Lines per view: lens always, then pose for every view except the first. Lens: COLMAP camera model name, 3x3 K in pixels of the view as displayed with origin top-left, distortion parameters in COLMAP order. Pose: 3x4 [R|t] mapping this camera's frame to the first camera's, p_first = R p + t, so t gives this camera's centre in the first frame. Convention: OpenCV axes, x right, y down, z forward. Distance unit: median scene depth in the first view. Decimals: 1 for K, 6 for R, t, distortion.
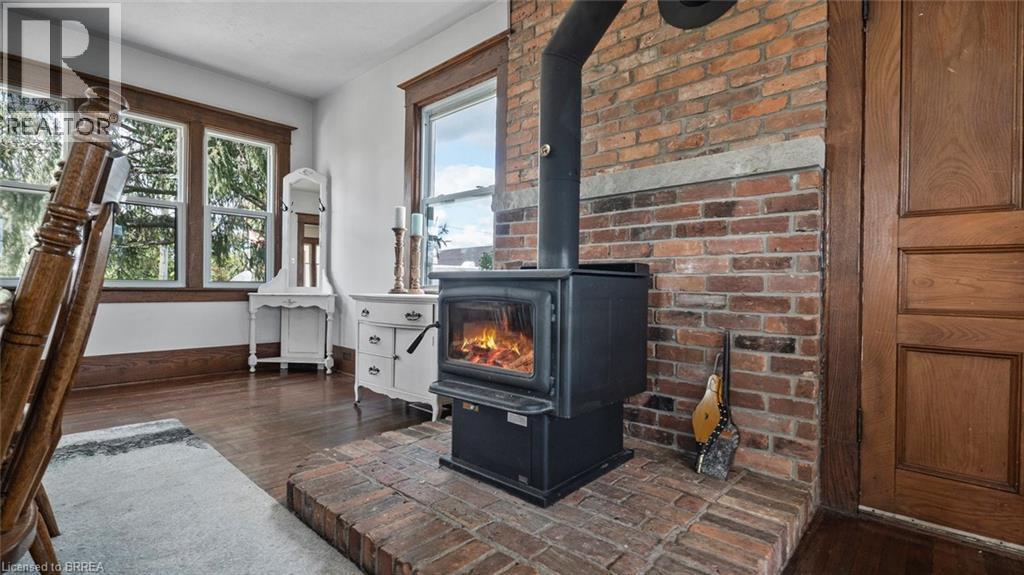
lens RADIAL K [[465.7, 0, 512.0], [0, 465.7, 287.5], [0, 0, 1]] dist [0.002920, 0.000118]
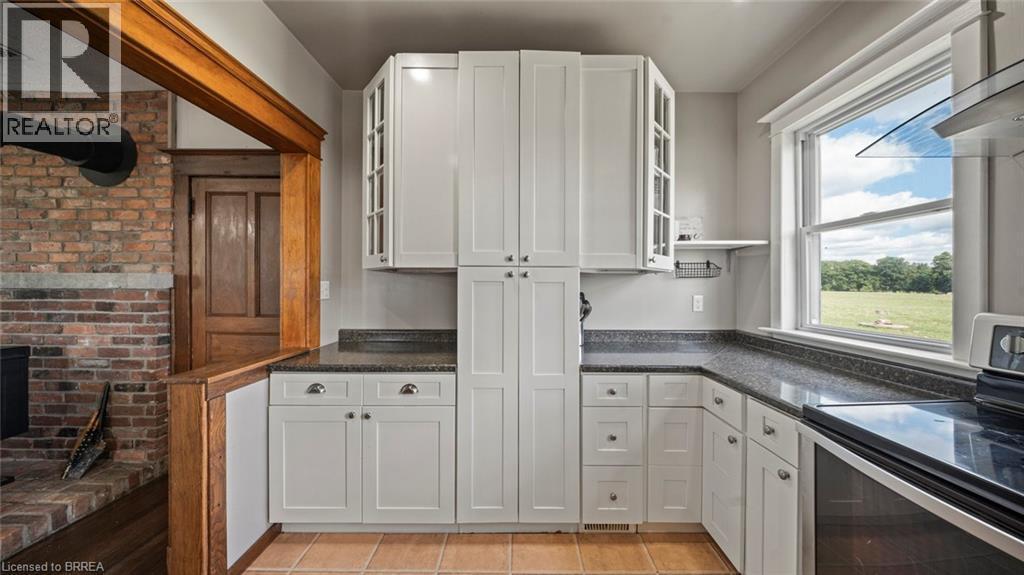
lens RADIAL K [[306.5, 0, 512.0], [0, 306.5, 287.5], [0, 0, 1]] dist [0.000045, -0.000049]
pose [[0.739509, -0.005306, 0.673126, 0.754180], [0.003508, 0.999986, 0.004029, -0.227066], [-0.673138, -0.000618, 0.739517, -0.720136]]
